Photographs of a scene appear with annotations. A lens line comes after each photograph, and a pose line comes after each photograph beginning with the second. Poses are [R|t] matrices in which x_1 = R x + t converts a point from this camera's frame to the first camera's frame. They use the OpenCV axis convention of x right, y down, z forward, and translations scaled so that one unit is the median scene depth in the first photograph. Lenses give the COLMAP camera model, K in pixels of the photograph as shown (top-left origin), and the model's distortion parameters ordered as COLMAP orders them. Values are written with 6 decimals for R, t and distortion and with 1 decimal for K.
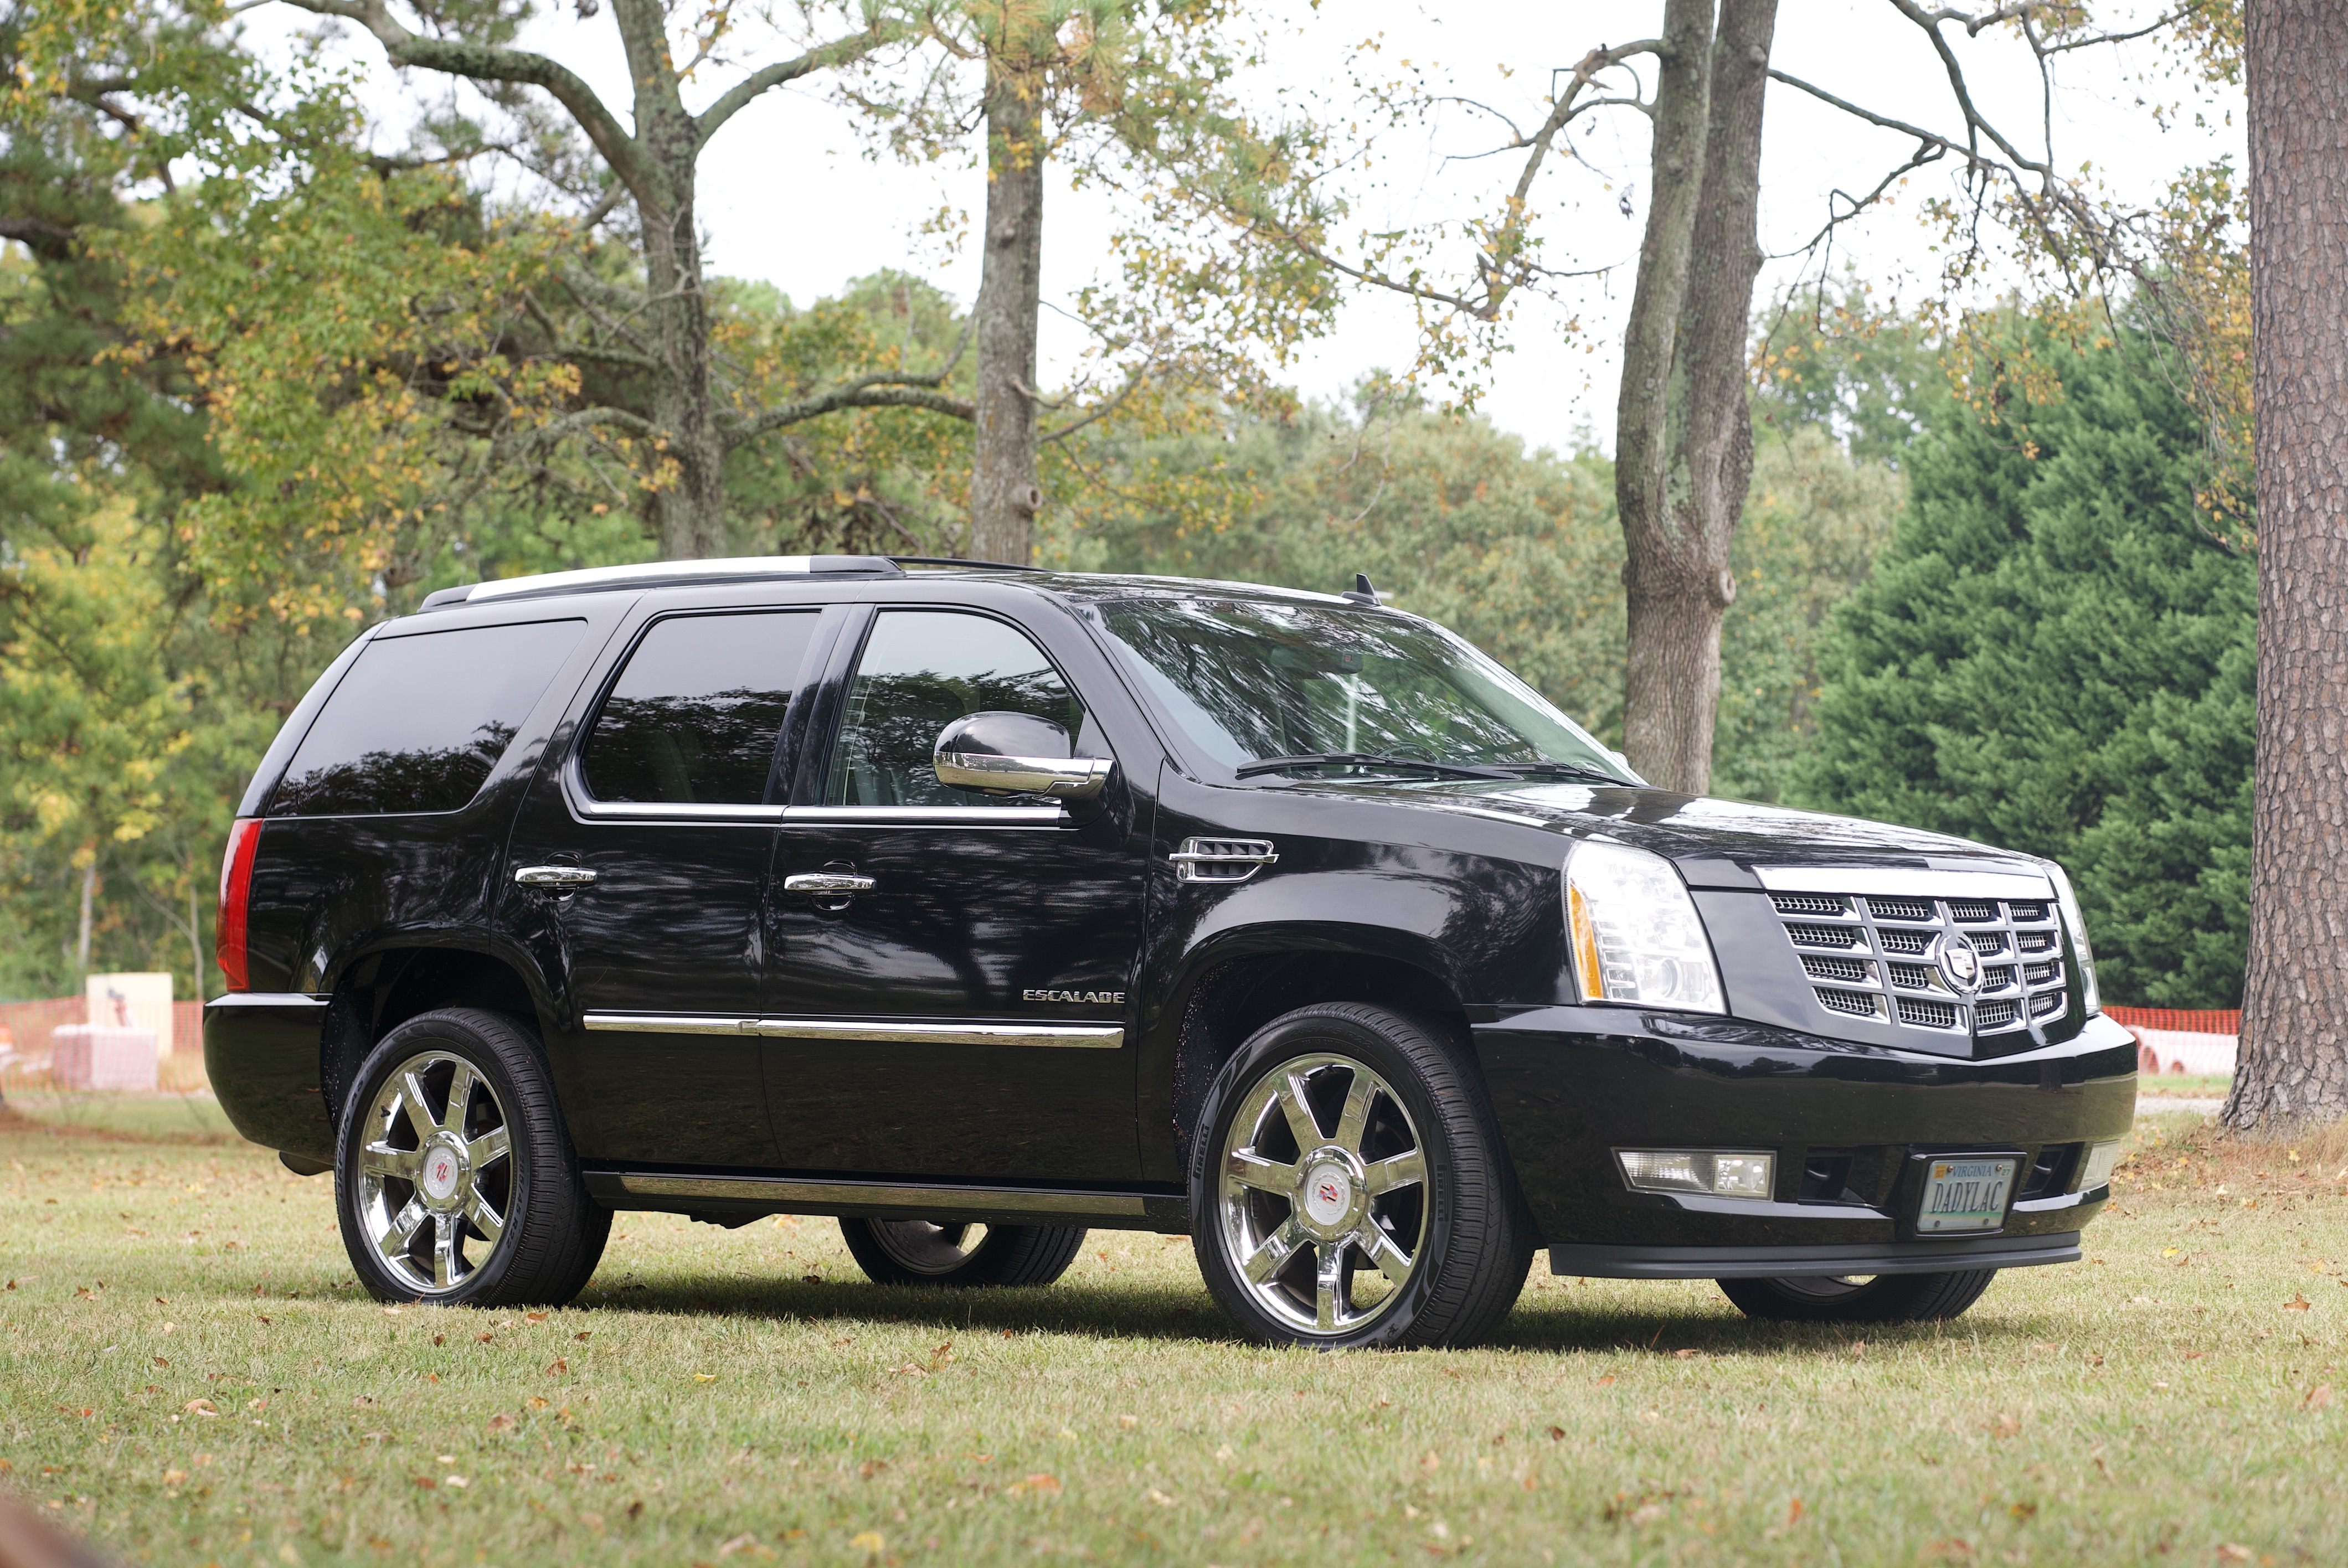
lens RADIAL K [[5555.1, 0, 1174.0], [0, 5555.1, 784.0], [0, 0, 1]] dist [0.148024, -0.122971]
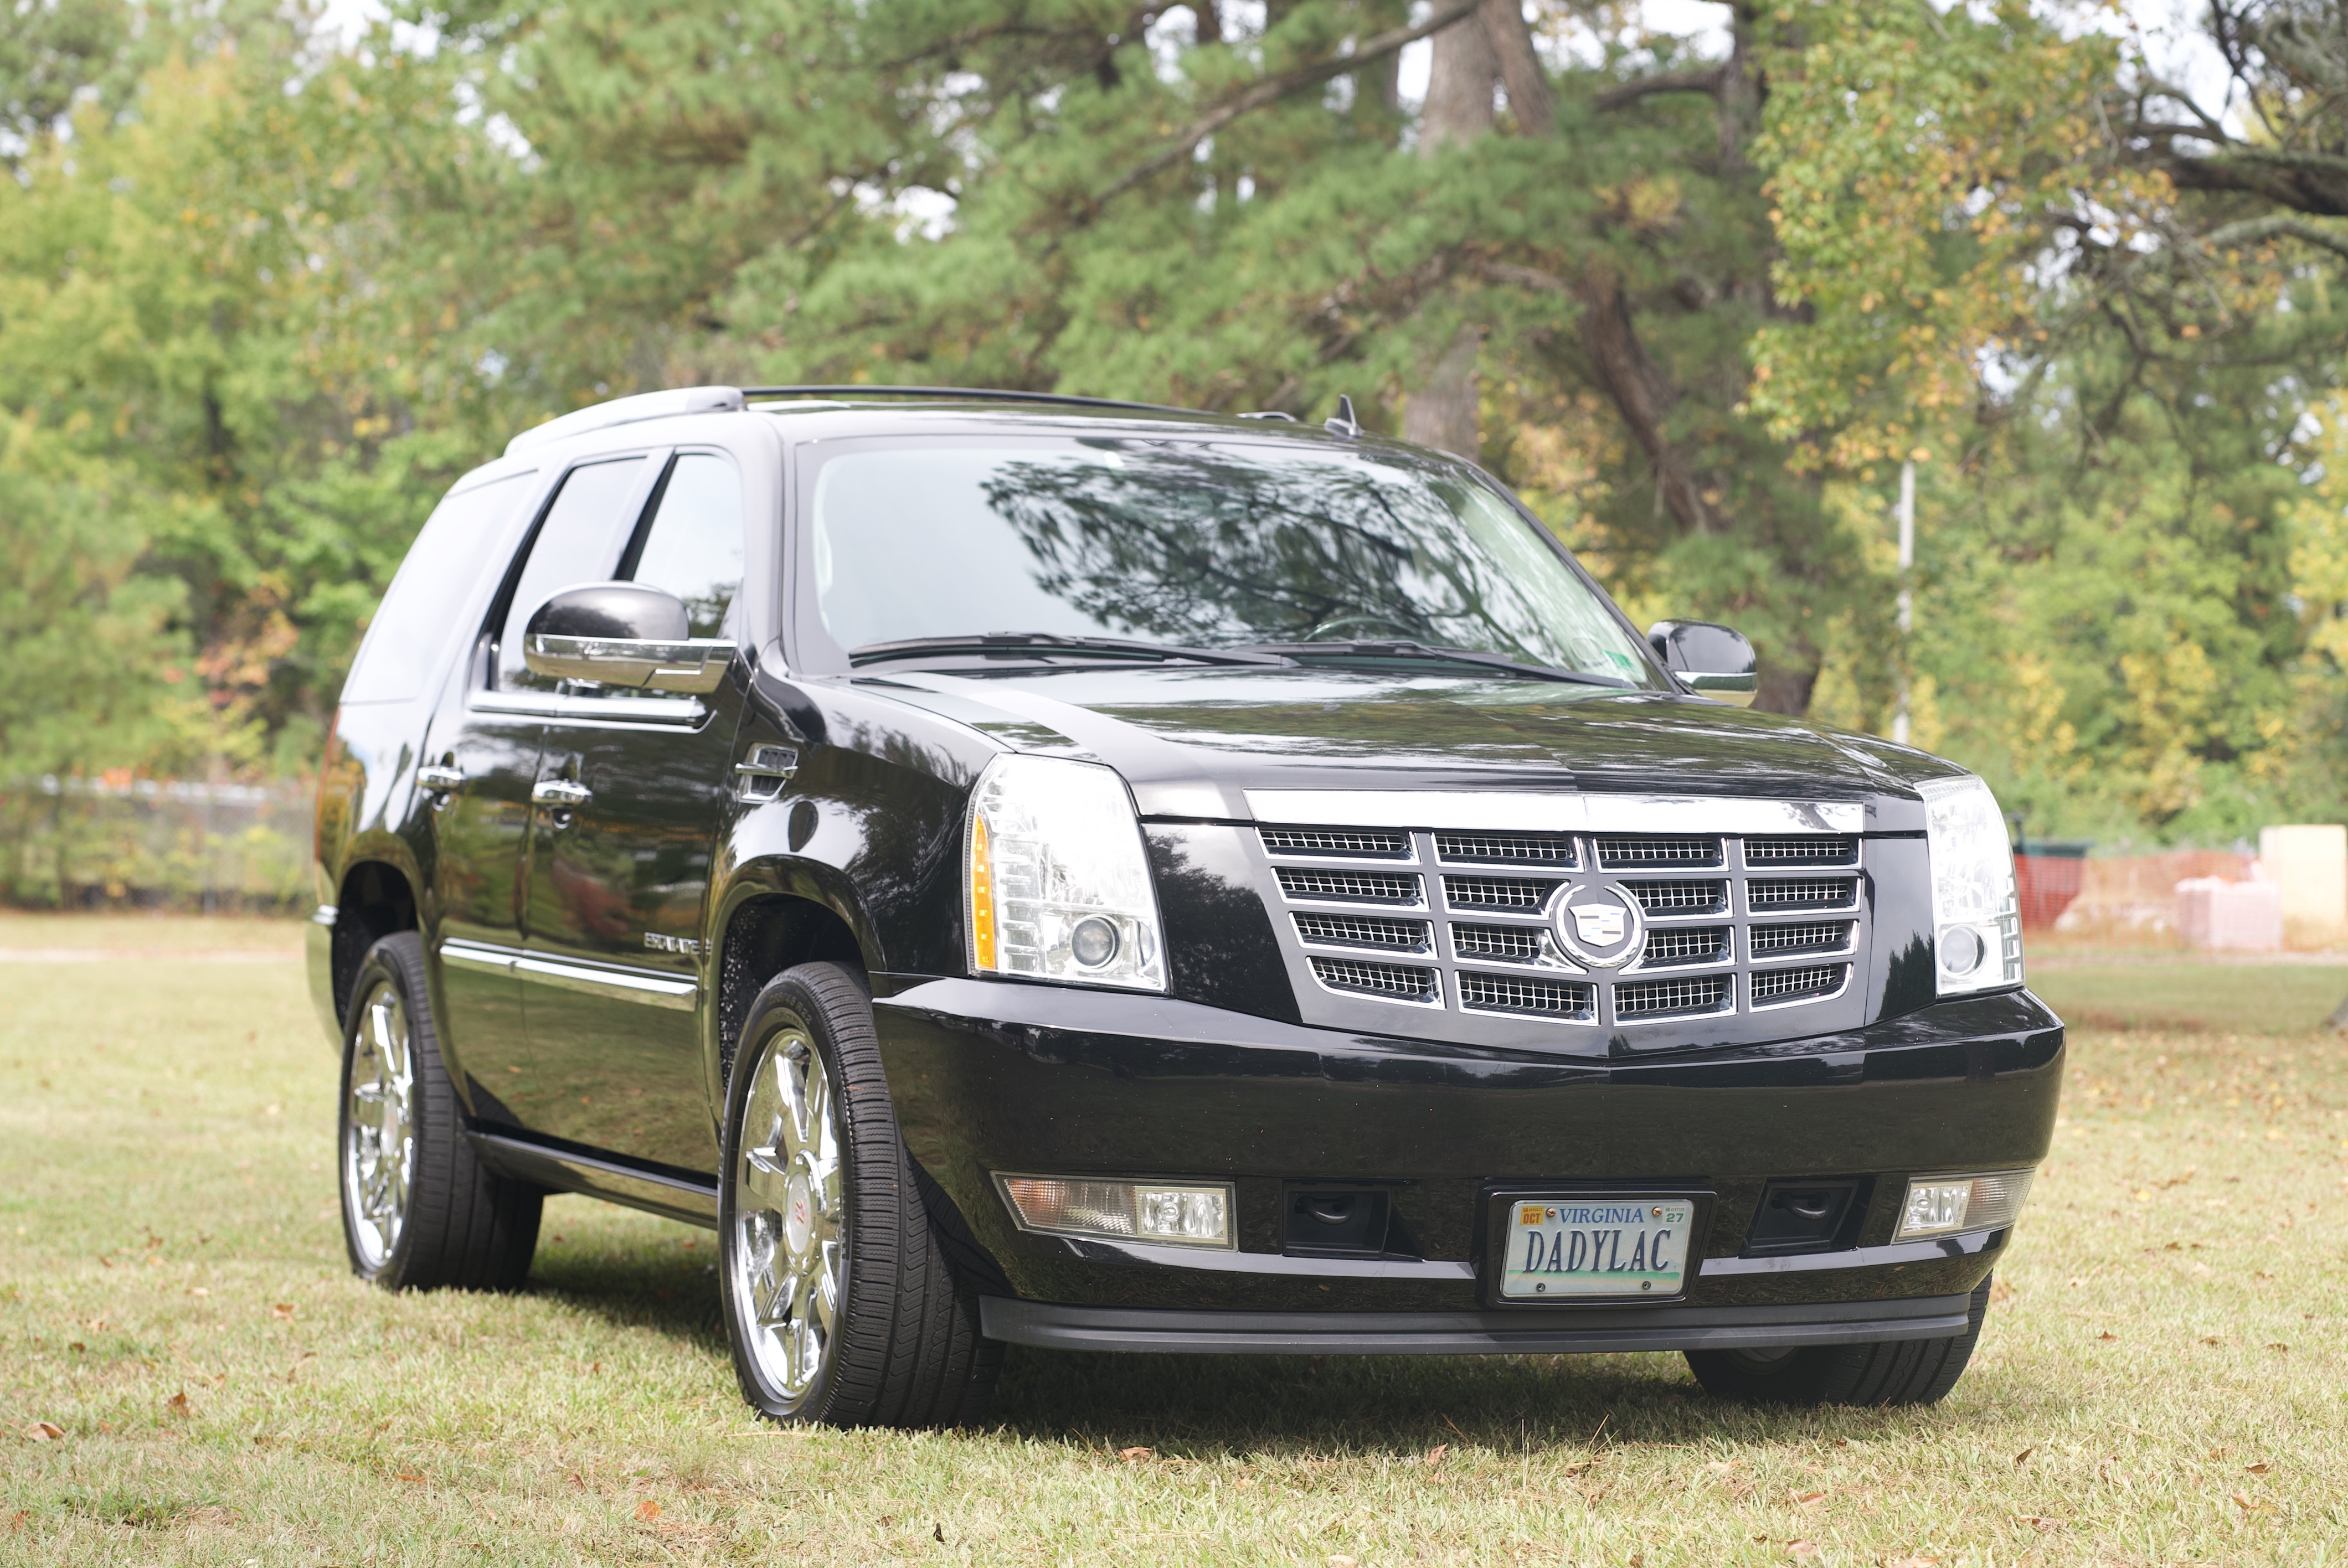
lens RADIAL K [[5555.1, 0, 1174.0], [0, 5555.1, 784.0], [0, 0, 1]] dist [0.148024, -0.122971]
pose [[0.901763, 0.008425, -0.432149, 0.383380], [0.003934, 0.999609, 0.027696, -0.005795], [0.432213, -0.026676, 0.901377, 0.317203]]
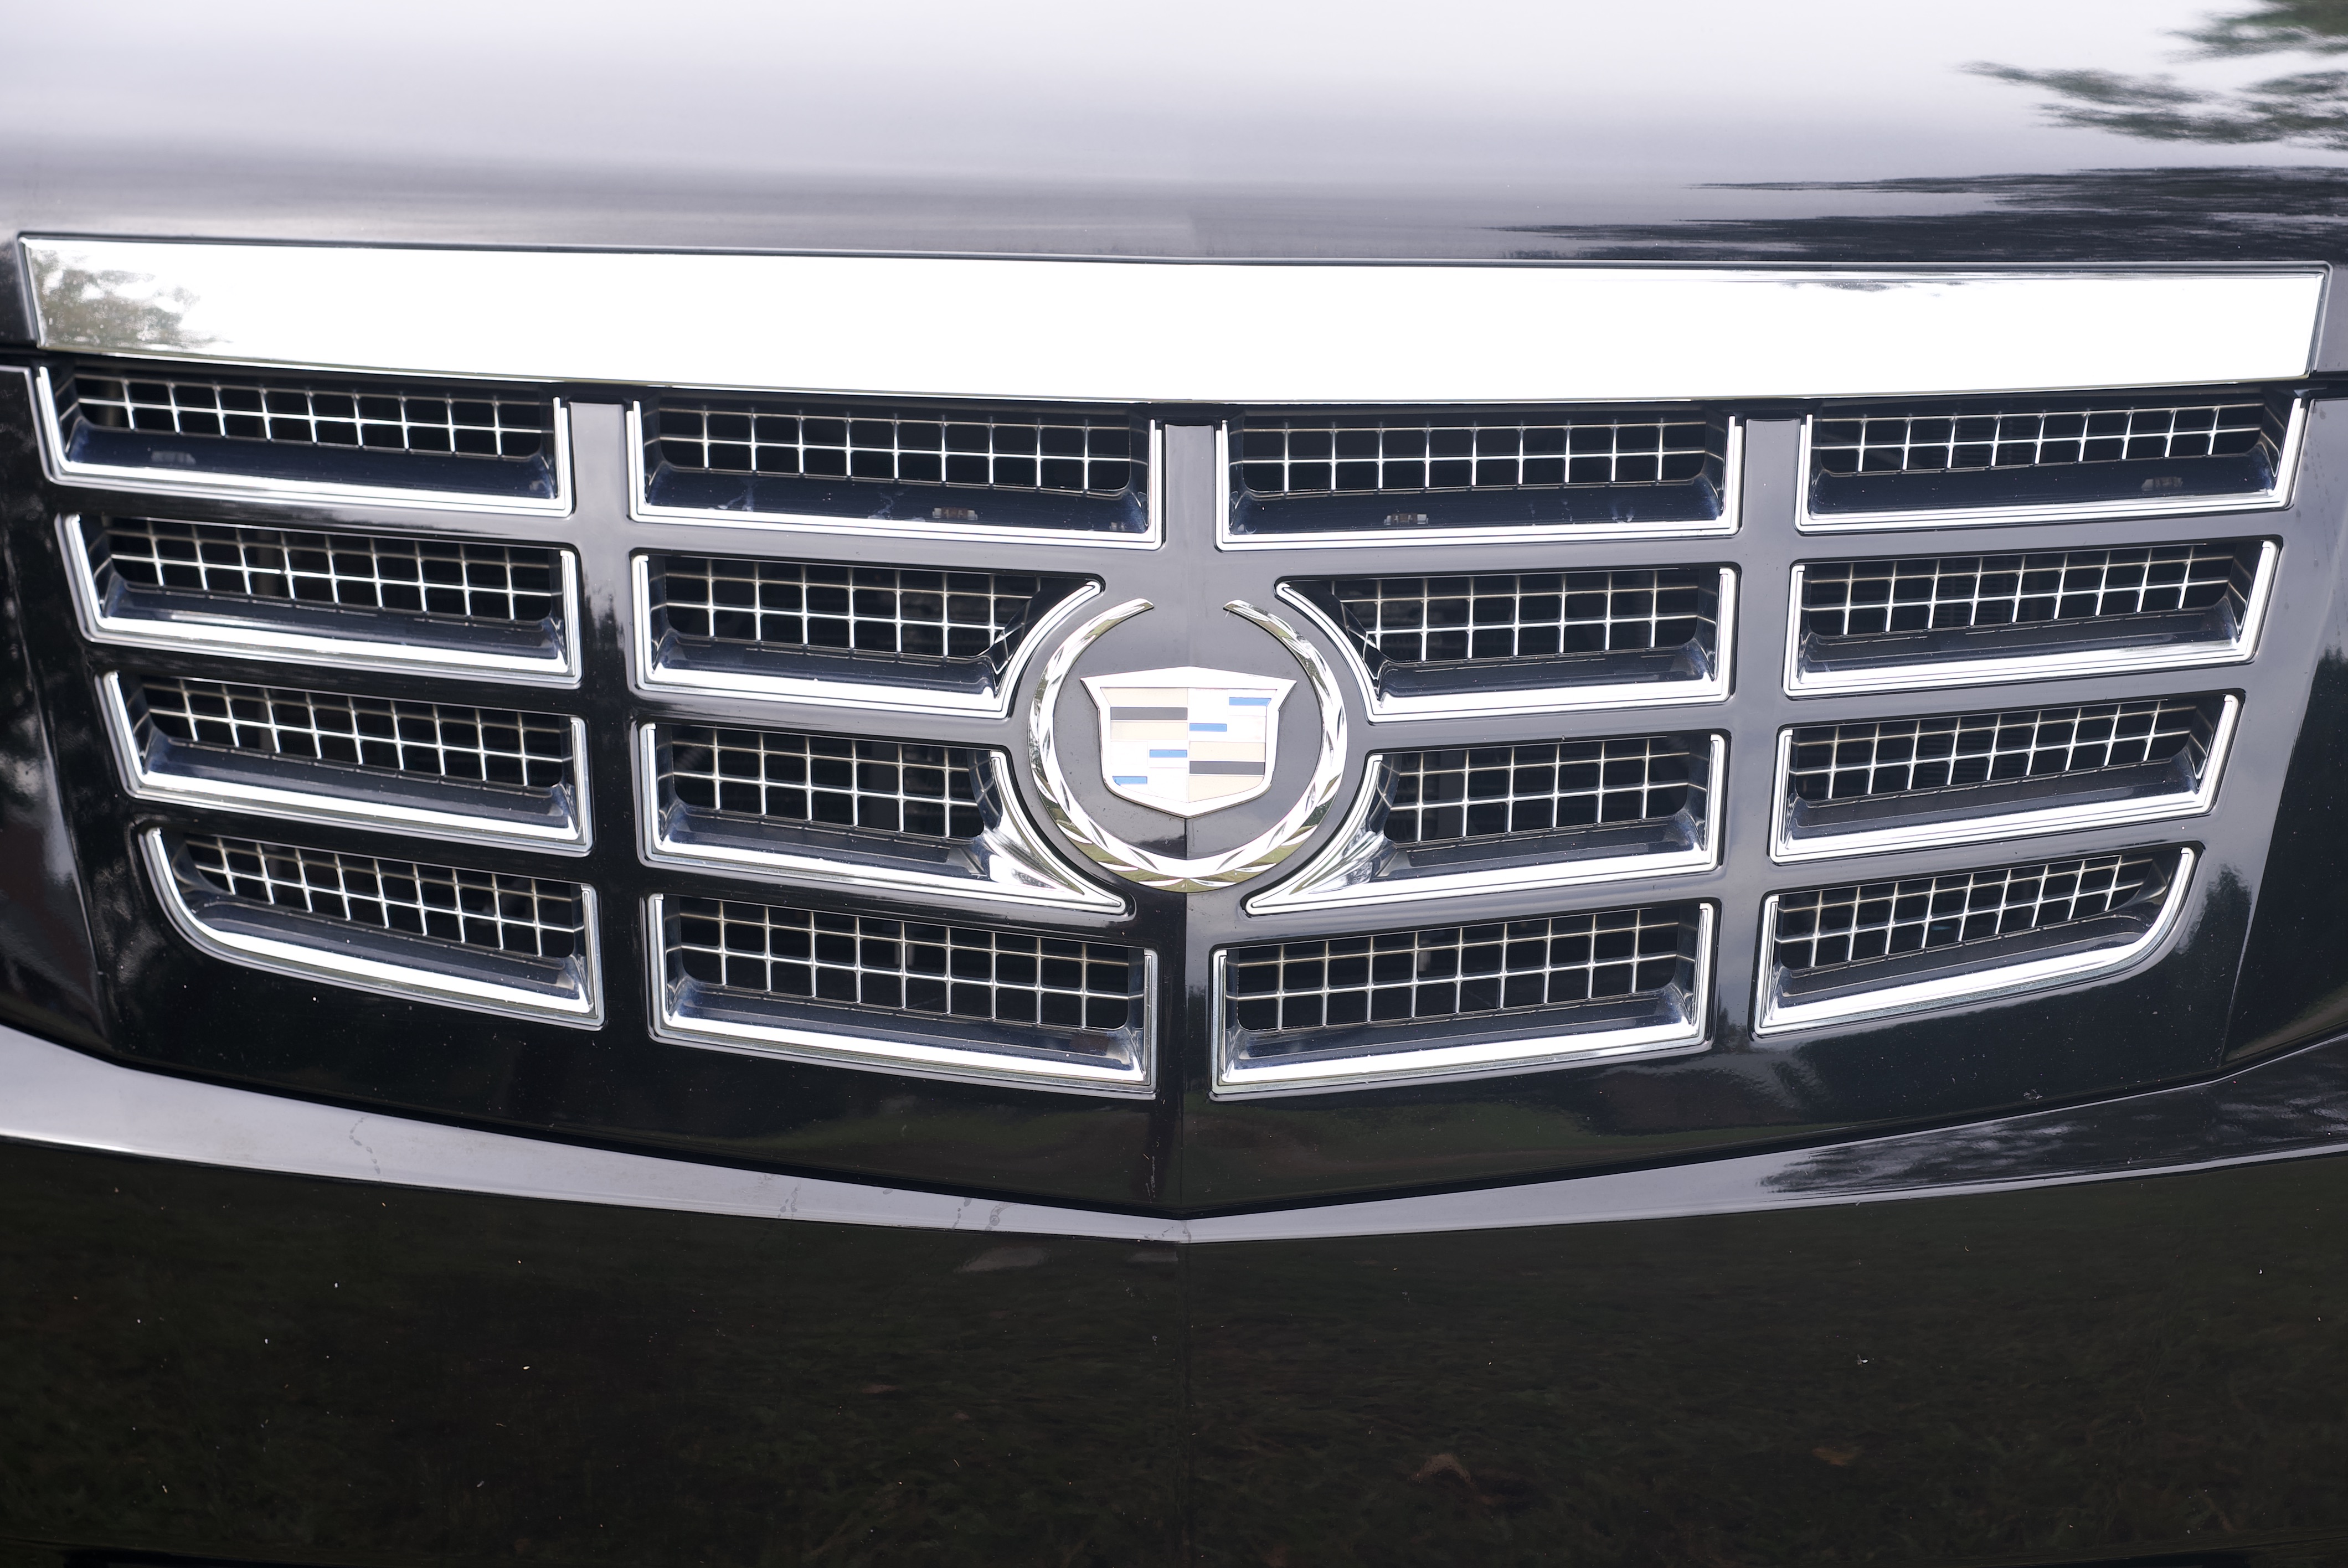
lens RADIAL K [[5555.1, 0, 1174.0], [0, 5555.1, 784.0], [0, 0, 1]] dist [0.148024, -0.122971]
pose [[0.706162, 0.154039, -0.691091, 0.271612], [0.015959, 0.972338, 0.233033, -0.013902], [0.707870, -0.175588, 0.684170, 0.820291]]
